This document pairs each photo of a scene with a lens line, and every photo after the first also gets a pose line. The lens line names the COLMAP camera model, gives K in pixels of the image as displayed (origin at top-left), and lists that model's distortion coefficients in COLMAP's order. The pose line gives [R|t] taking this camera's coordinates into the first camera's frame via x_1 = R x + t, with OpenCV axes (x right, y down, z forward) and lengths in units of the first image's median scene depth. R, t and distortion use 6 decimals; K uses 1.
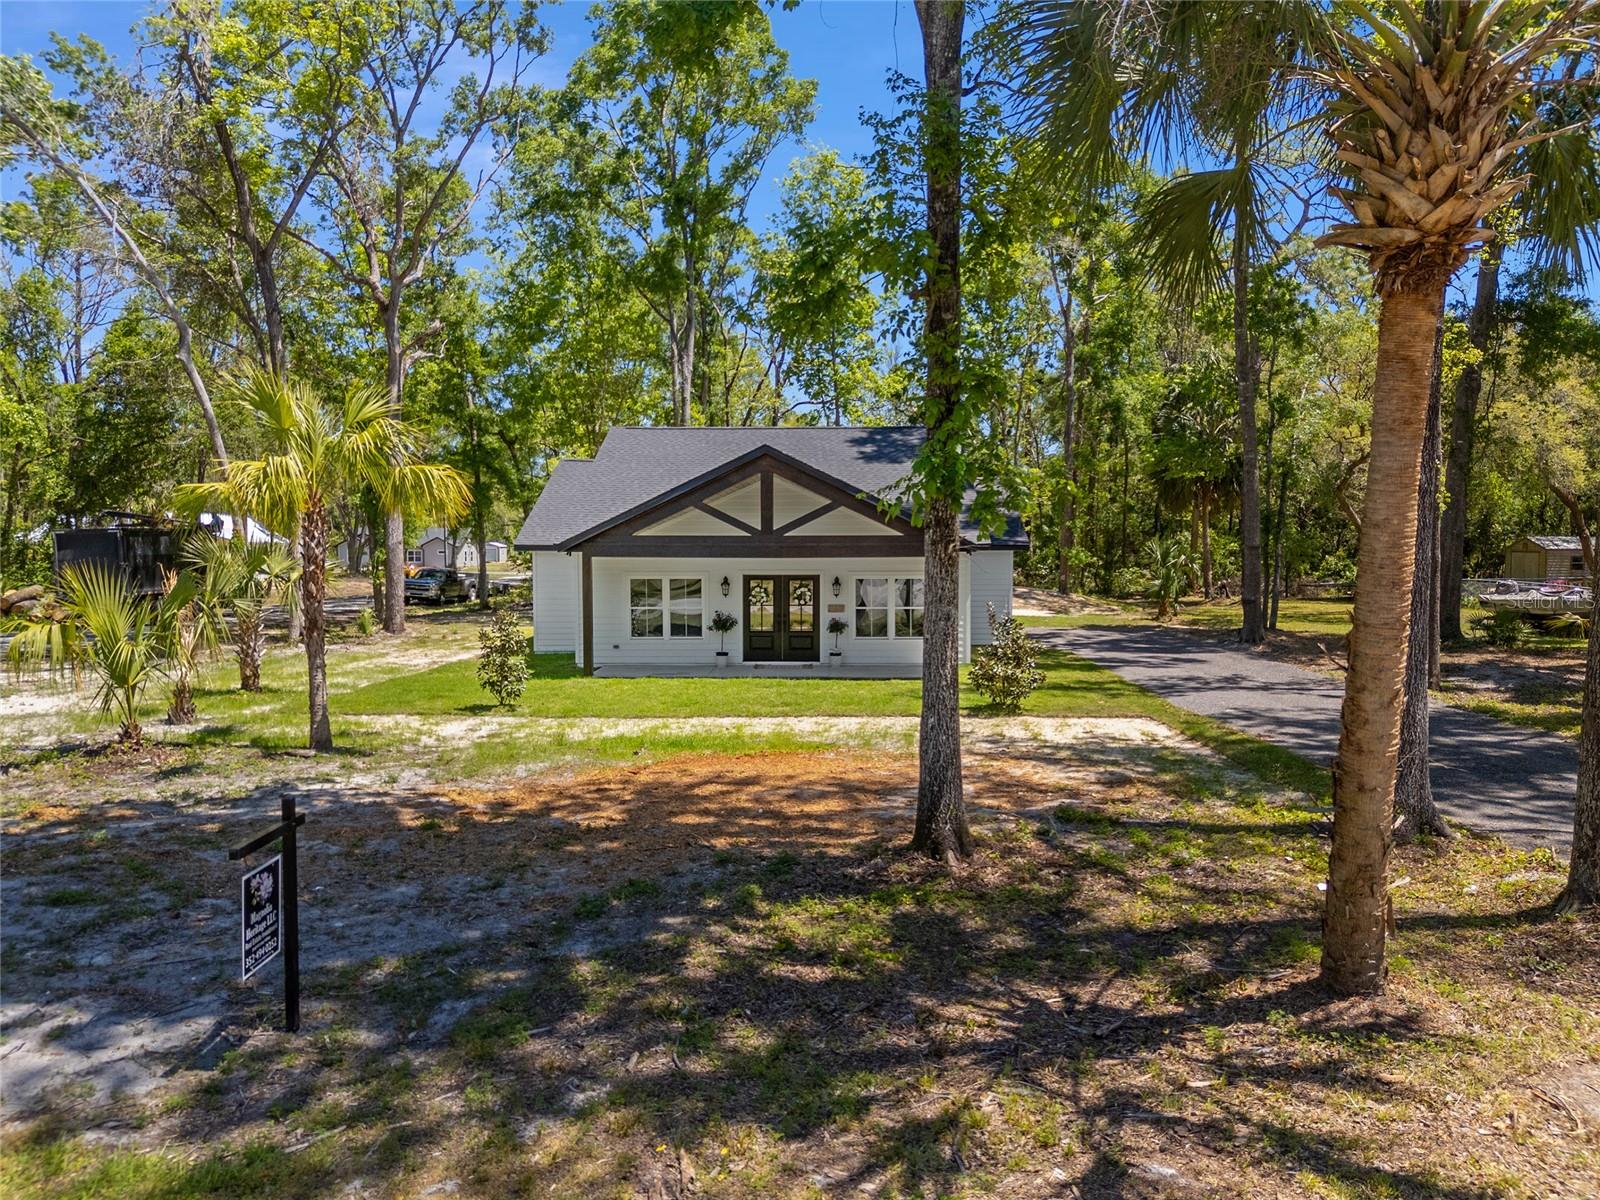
lens RADIAL K [[1176.0, 0, 800.0], [0, 1176.0, 600.0], [0, 0, 1]] dist [0.067012, -0.066097]
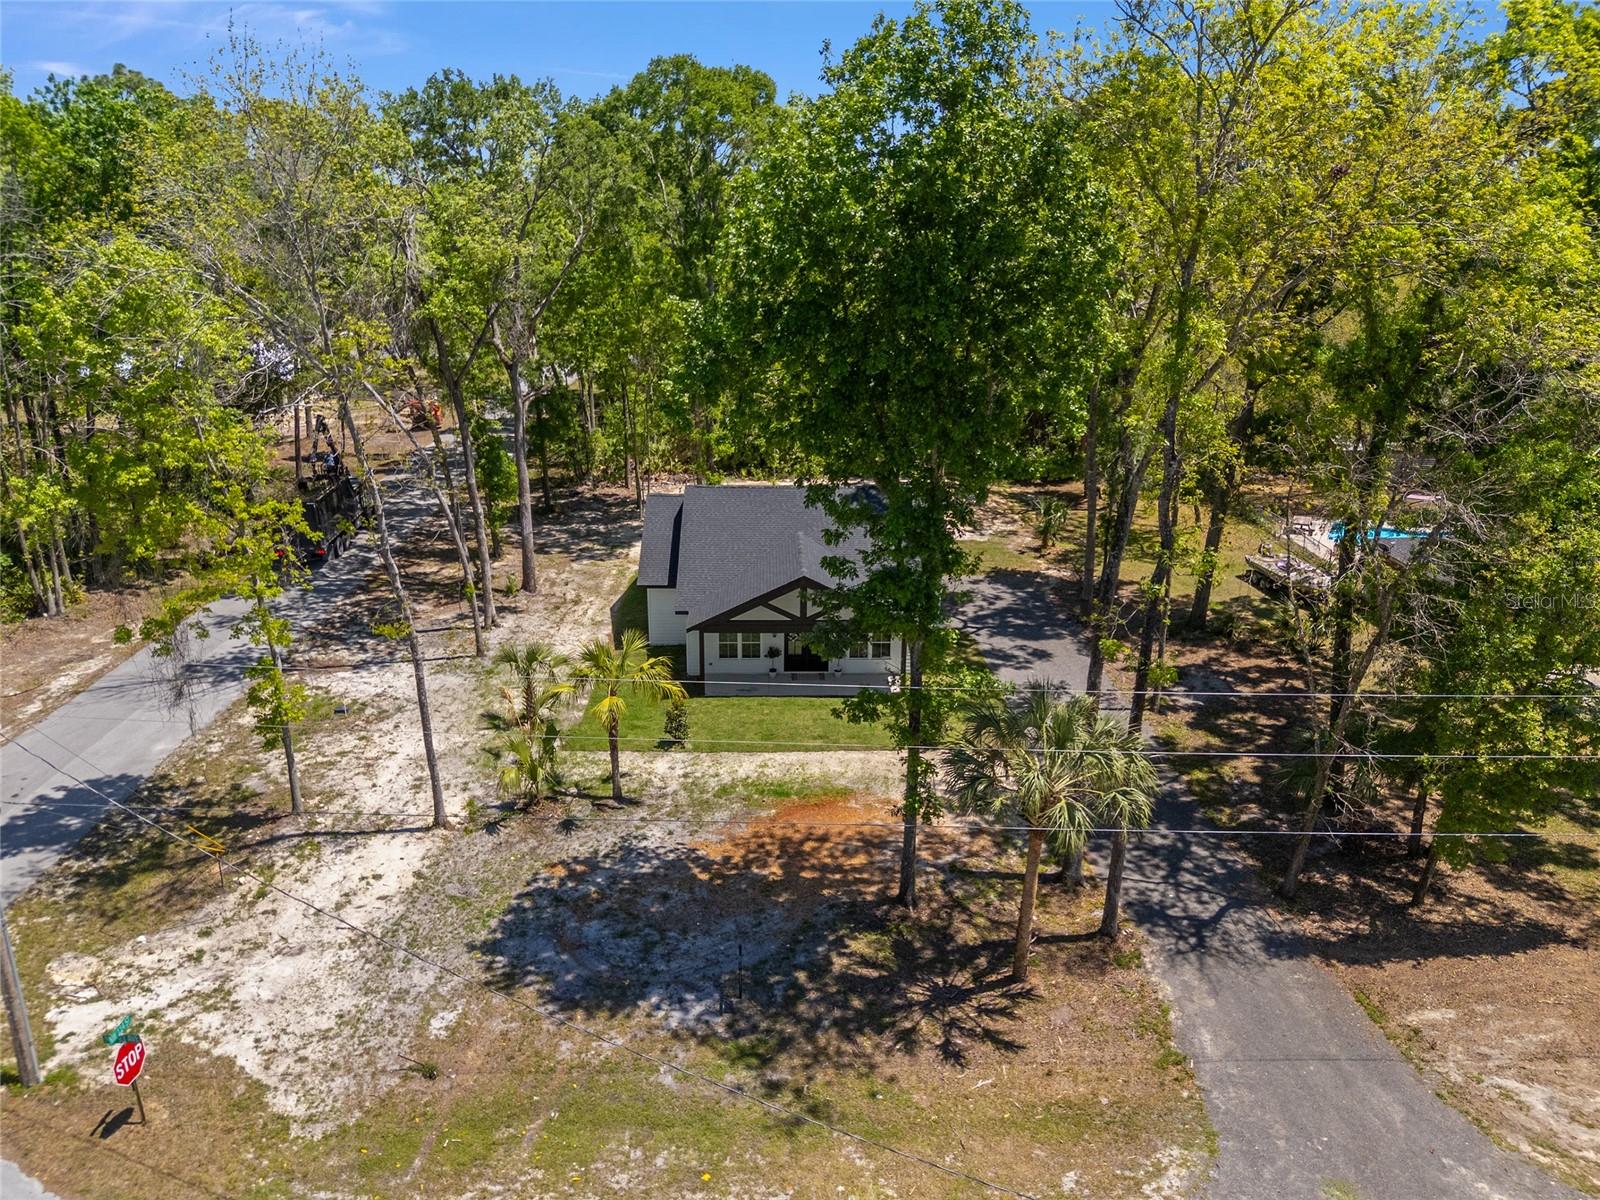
lens RADIAL K [[1176.0, 0, 800.0], [0, 1176.0, 600.0], [0, 0, 1]] dist [0.067012, -0.066097]
pose [[0.998377, -0.008670, 0.056292, -0.132579], [-0.007345, 0.960494, 0.278205, -0.578634], [-0.056480, -0.278167, 0.958871, -0.688417]]
